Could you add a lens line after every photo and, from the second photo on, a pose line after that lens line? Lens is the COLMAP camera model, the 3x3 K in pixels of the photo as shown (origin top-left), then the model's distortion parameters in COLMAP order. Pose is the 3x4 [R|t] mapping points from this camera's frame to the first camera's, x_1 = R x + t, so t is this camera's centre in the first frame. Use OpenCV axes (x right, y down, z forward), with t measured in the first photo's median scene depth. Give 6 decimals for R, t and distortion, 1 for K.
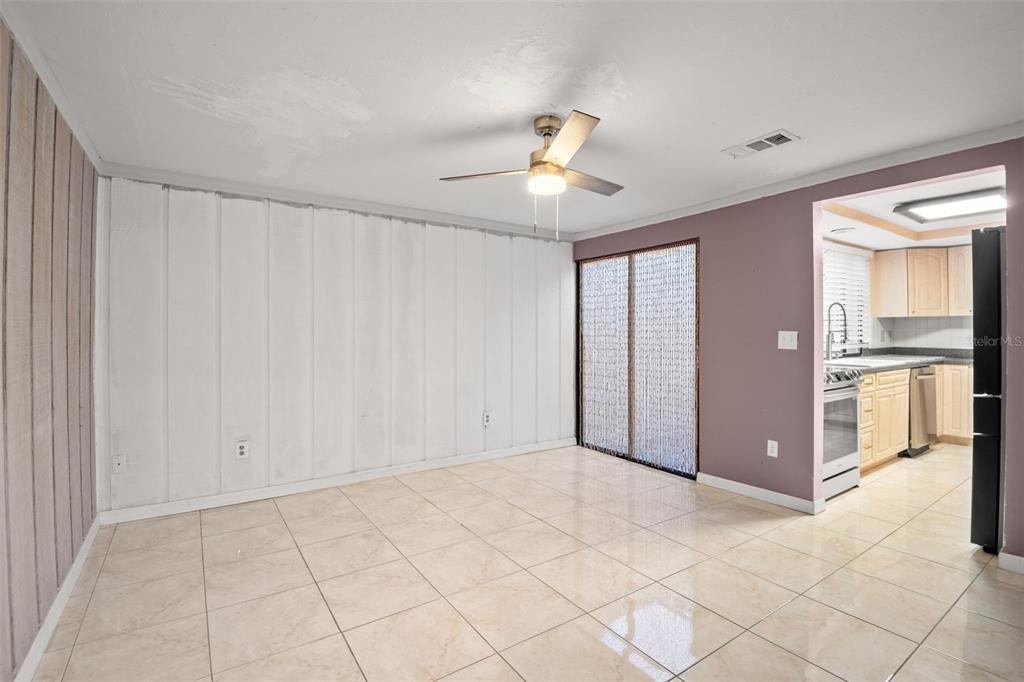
lens RADIAL K [[475.5, 0, 504.5], [0, 475.5, 347.6], [0, 0, 1]] dist [-0.026108, -0.000184]
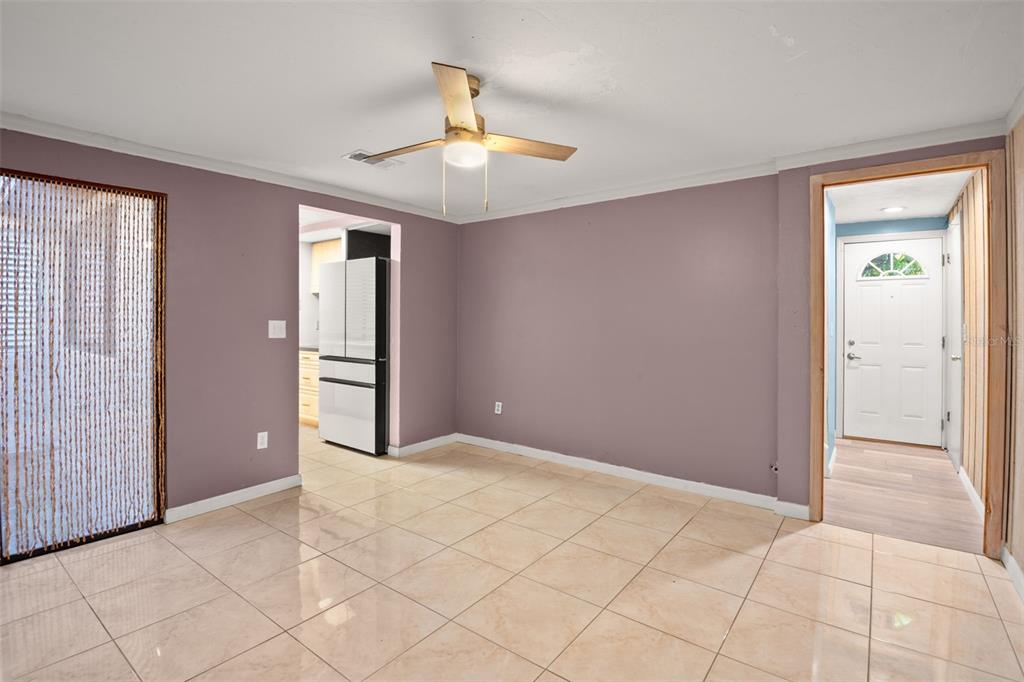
lens RADIAL K [[480.3, 0, 507.8], [0, 480.3, 338.4], [0, 0, 1]] dist [-0.003442, -0.018567]
pose [[-0.321082, -0.034454, 0.946424, -0.591062], [0.030980, 0.998421, 0.046857, -0.031543], [-0.946545, 0.044365, -0.319508, 0.920935]]
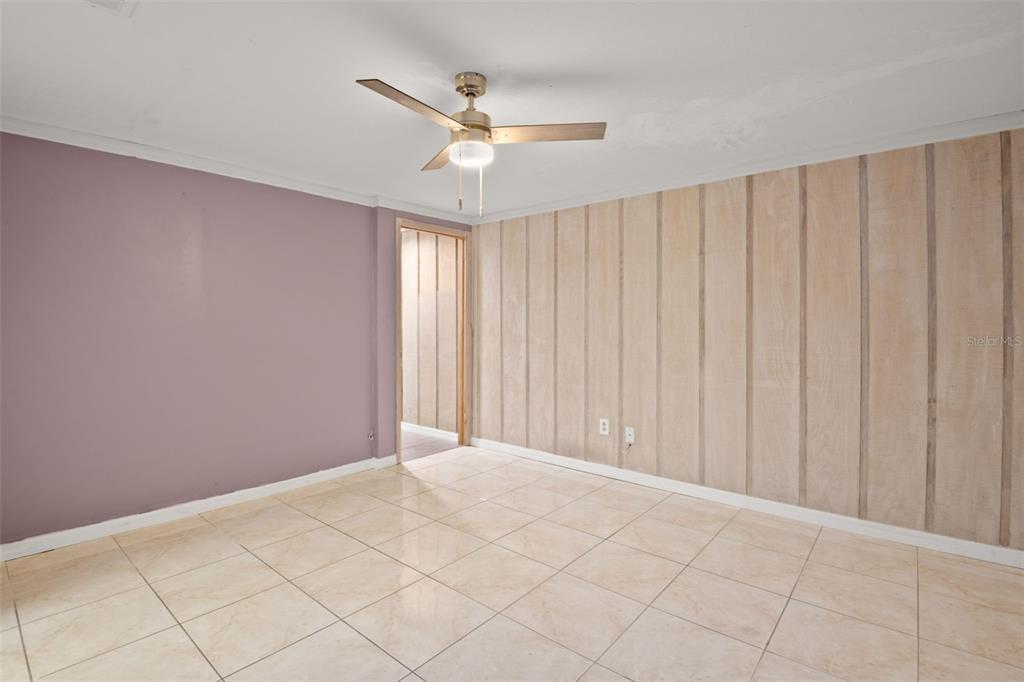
lens RADIAL K [[480.3, 0, 507.8], [0, 480.3, 338.4], [0, 0, 1]] dist [-0.003442, -0.018567]
pose [[-0.960435, 0.005846, -0.278442, 0.204435], [-0.013026, 0.997743, 0.065878, -0.047058], [0.278198, 0.066899, -0.958191, 1.419081]]
